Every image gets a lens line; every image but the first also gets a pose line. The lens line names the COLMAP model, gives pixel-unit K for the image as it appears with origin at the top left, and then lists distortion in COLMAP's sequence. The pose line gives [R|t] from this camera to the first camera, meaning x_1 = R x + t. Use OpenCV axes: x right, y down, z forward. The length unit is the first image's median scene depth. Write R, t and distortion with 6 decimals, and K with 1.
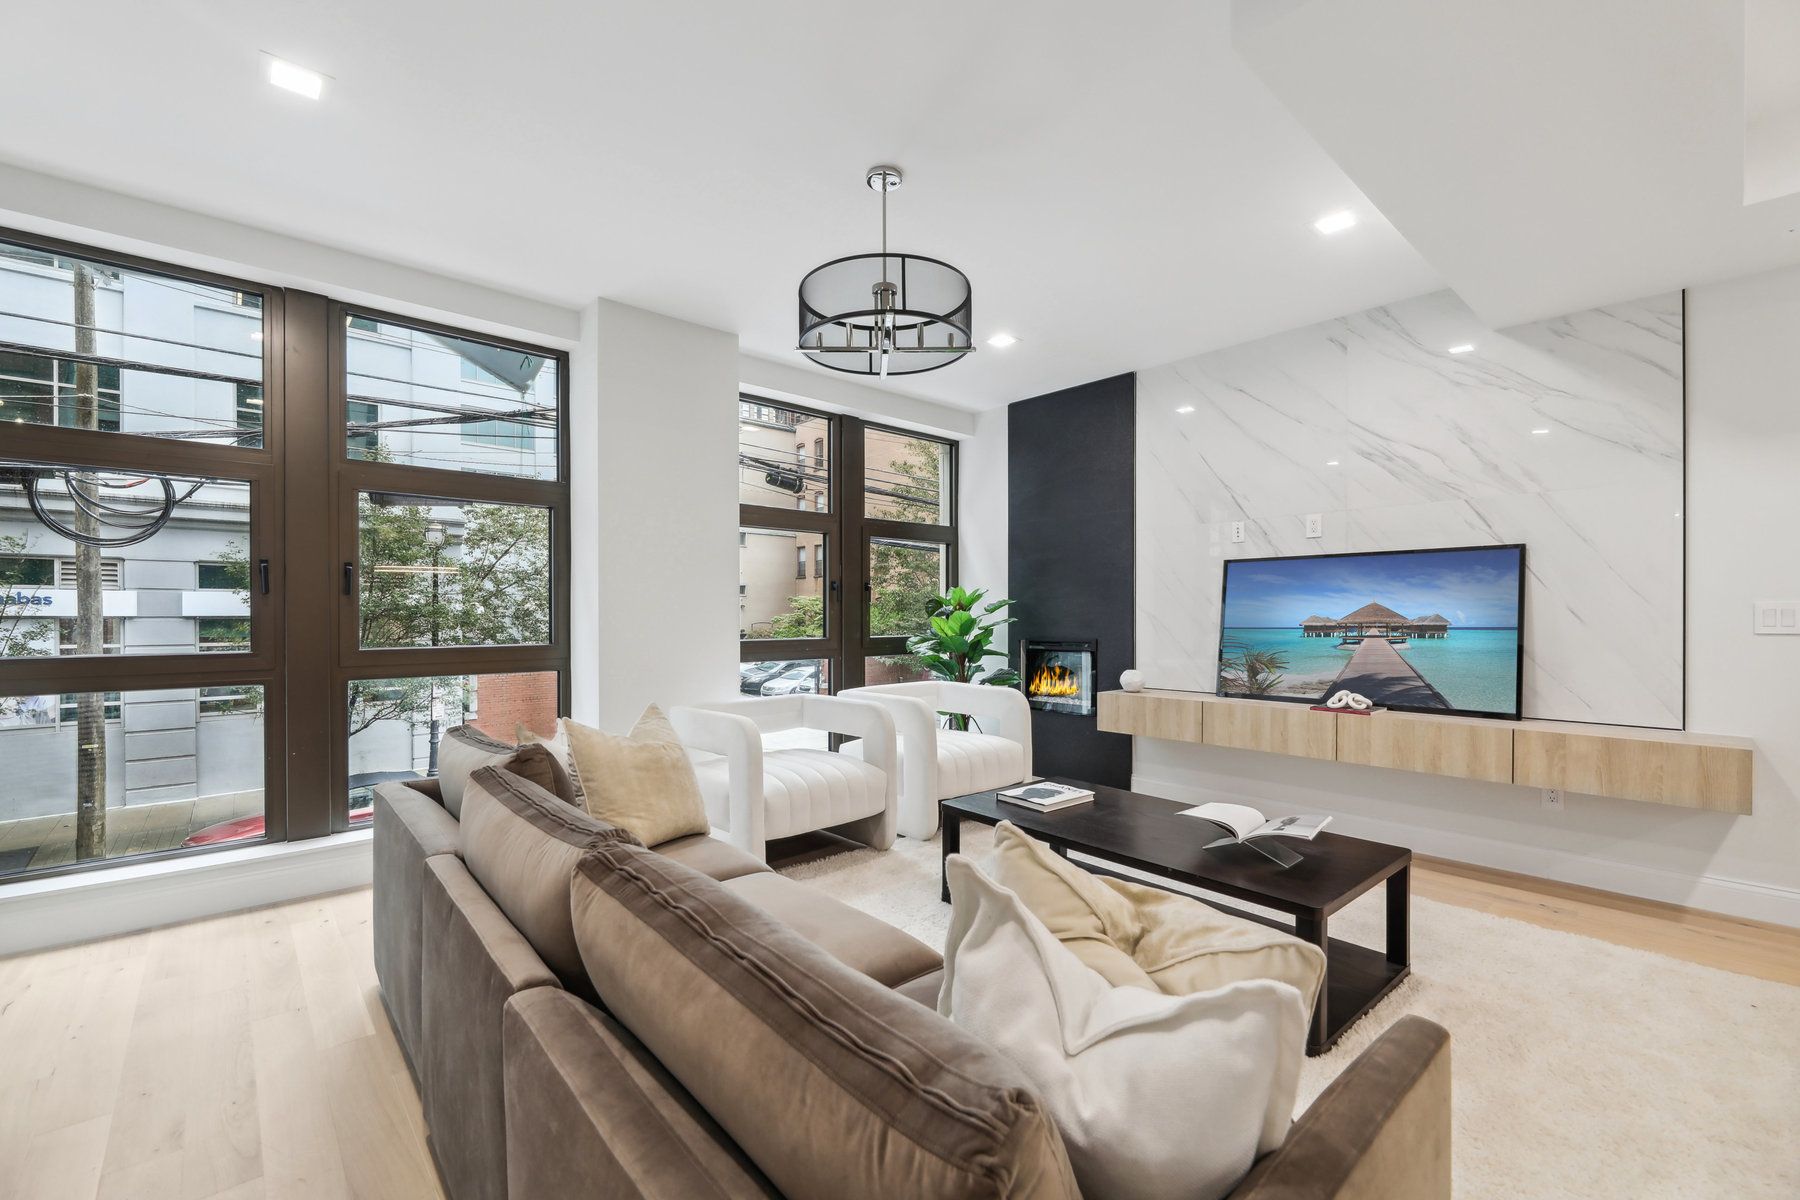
lens RADIAL K [[744.0, 0, 896.6], [0, 744.0, 622.7], [0, 0, 1]] dist [-0.001291, -0.000392]
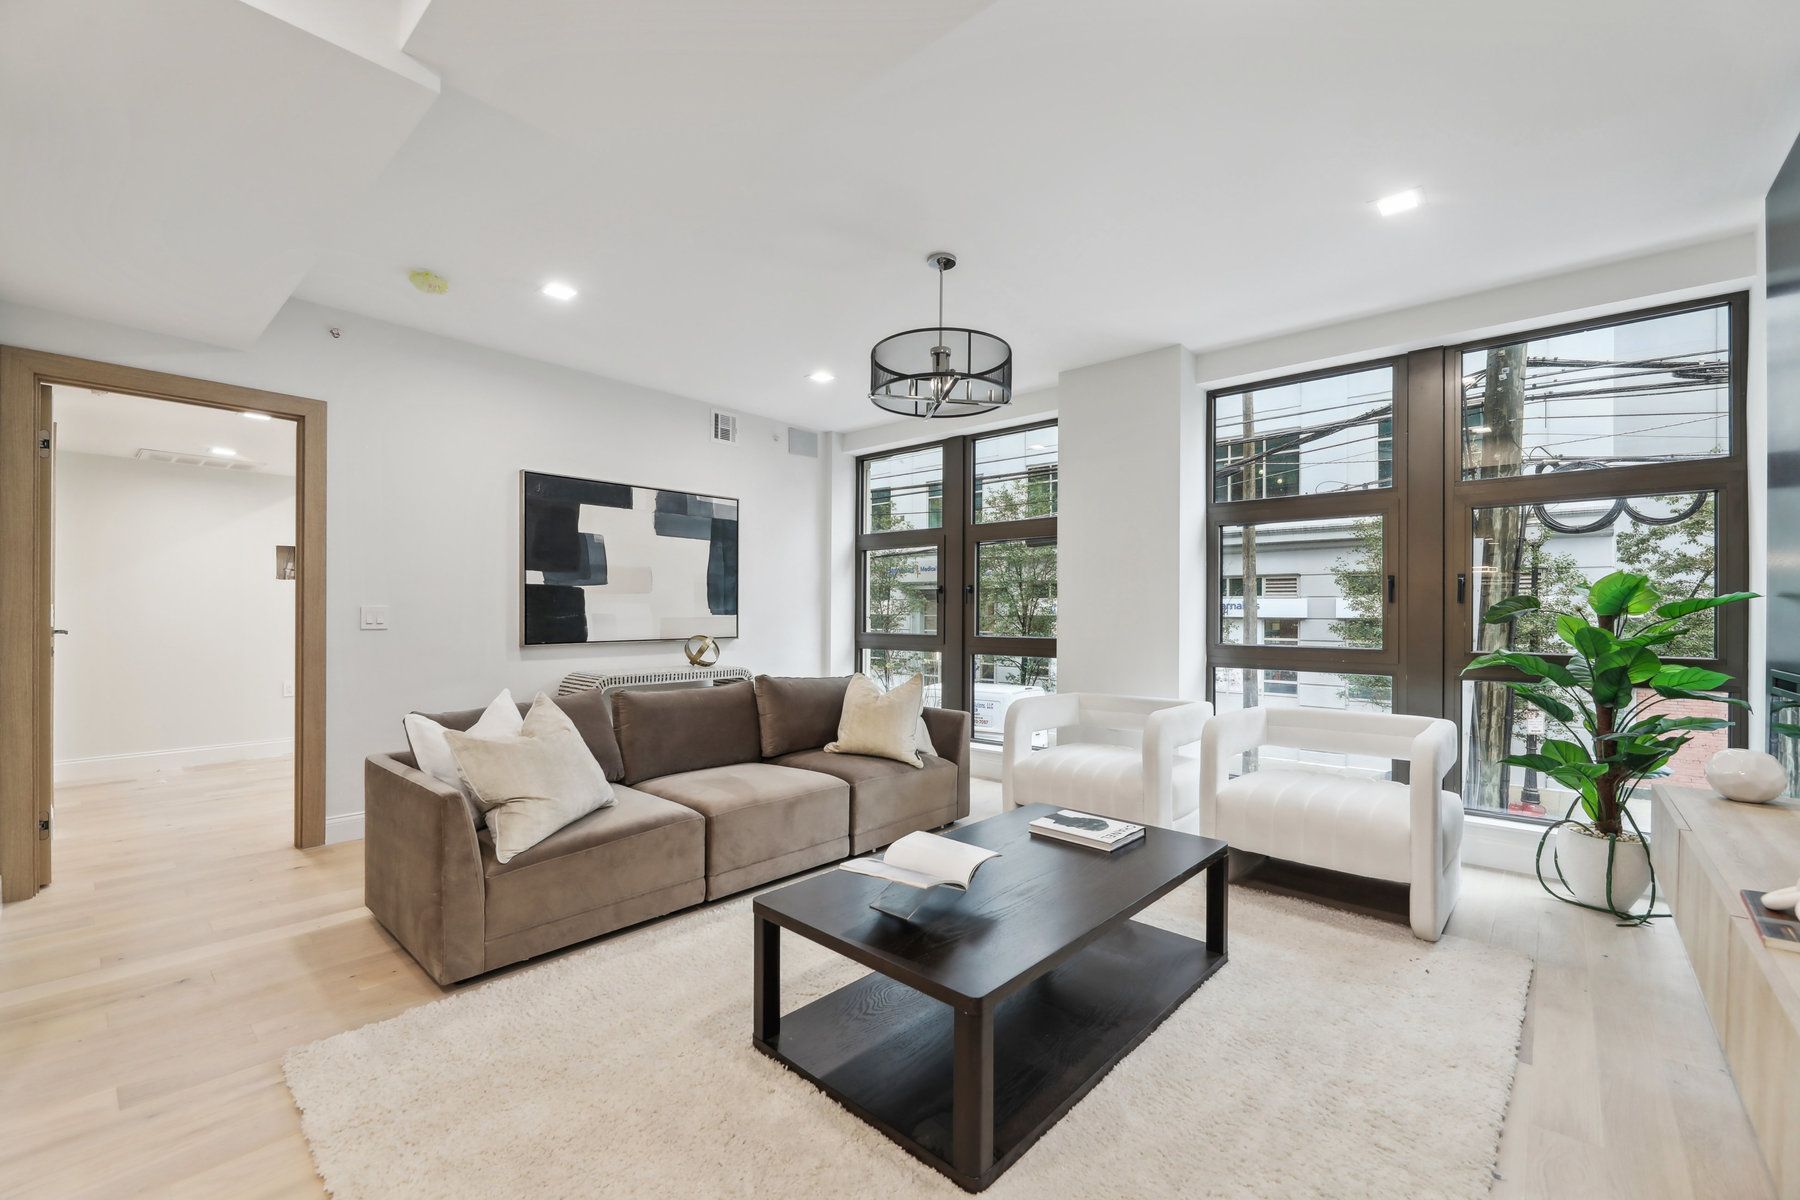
lens RADIAL K [[745.3, 0, 898.0], [0, 745.3, 615.0], [0, 0, 1]] dist [-0.000996, -0.000344]
pose [[0.119675, 0.003080, -0.992808, 0.646216], [-0.017547, 0.999846, 0.000986, -0.006754], [0.992658, 0.017303, 0.119711, 0.426867]]
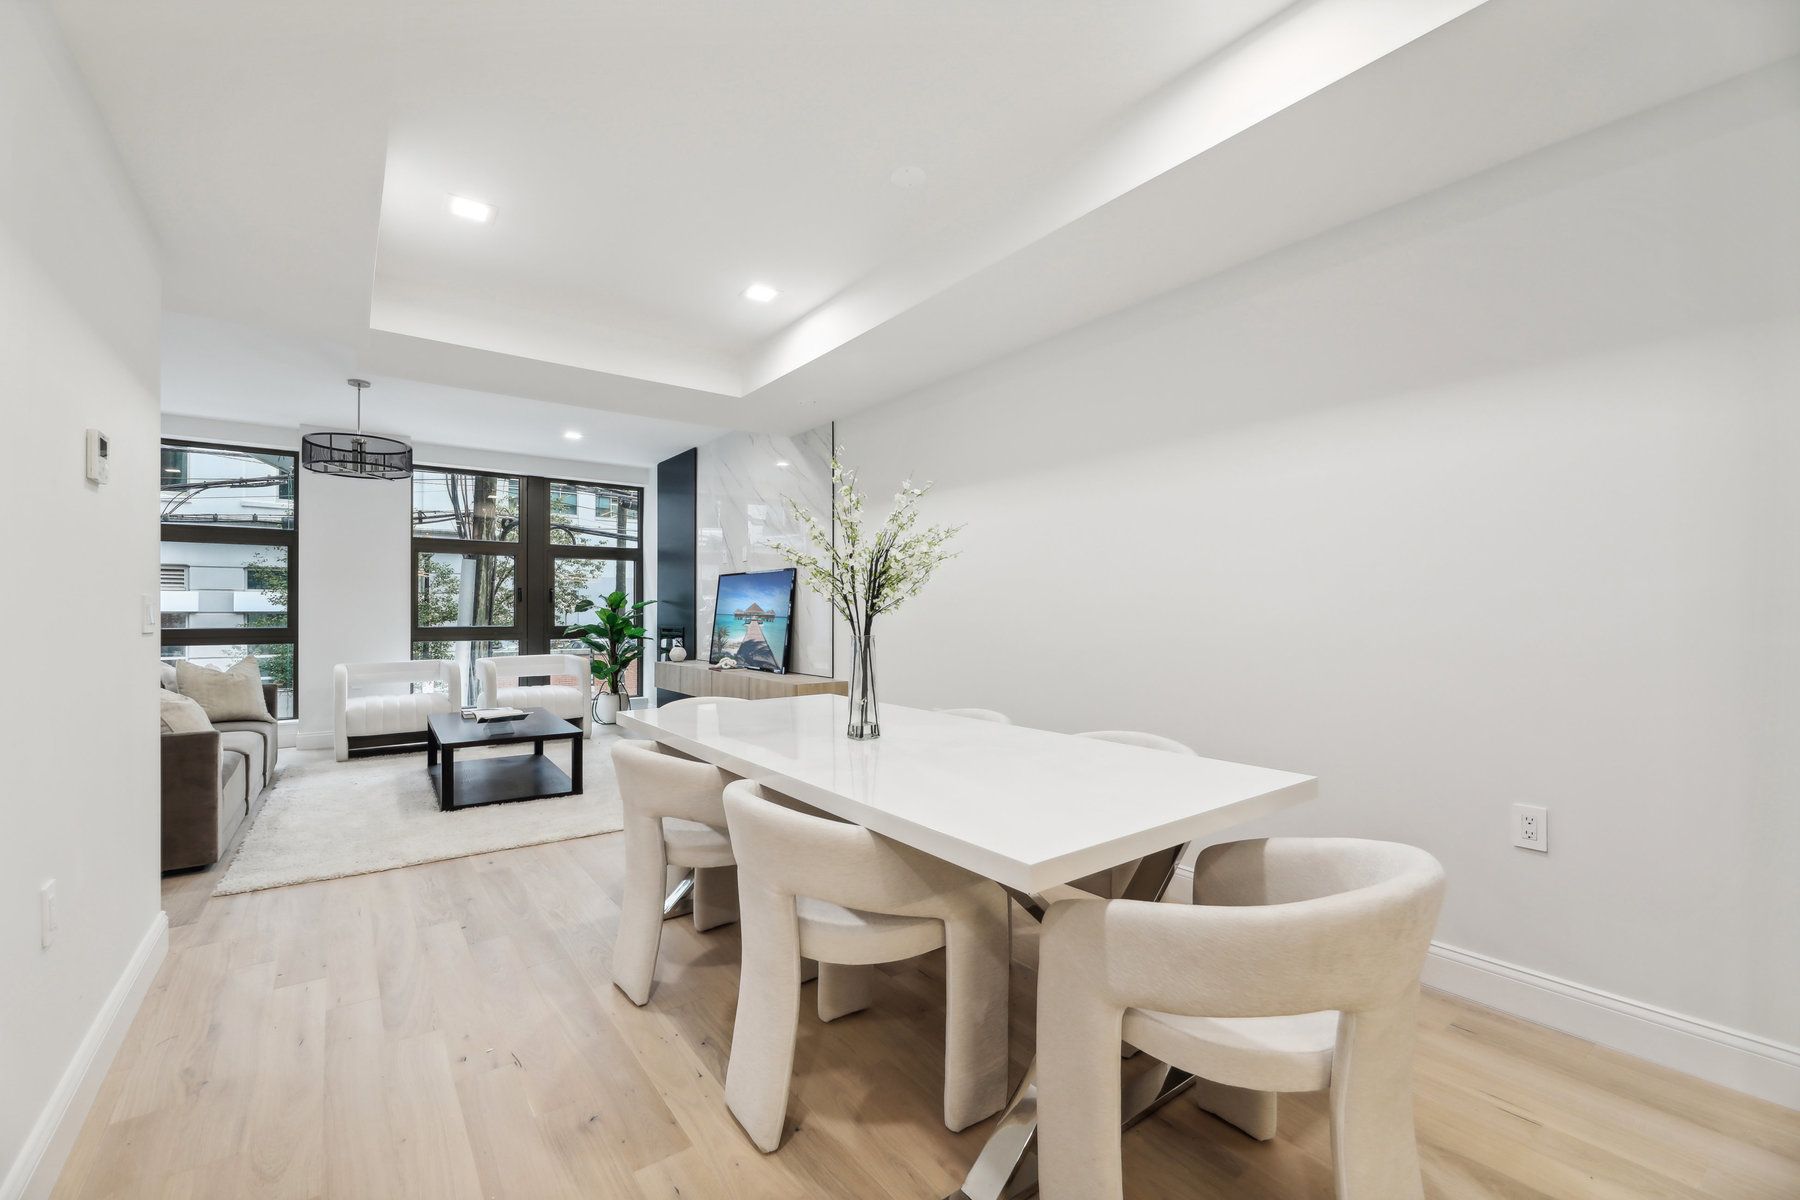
lens RADIAL K [[728.7, 0, 921.7], [0, 728.7, 610.6], [0, 0, 1]] dist [-0.030191, -0.000049]
pose [[0.998842, 0.002373, -0.048053, 0.826238], [-0.003025, 0.999904, -0.013504, 0.007166], [0.048016, 0.013634, 0.998754, -0.417391]]
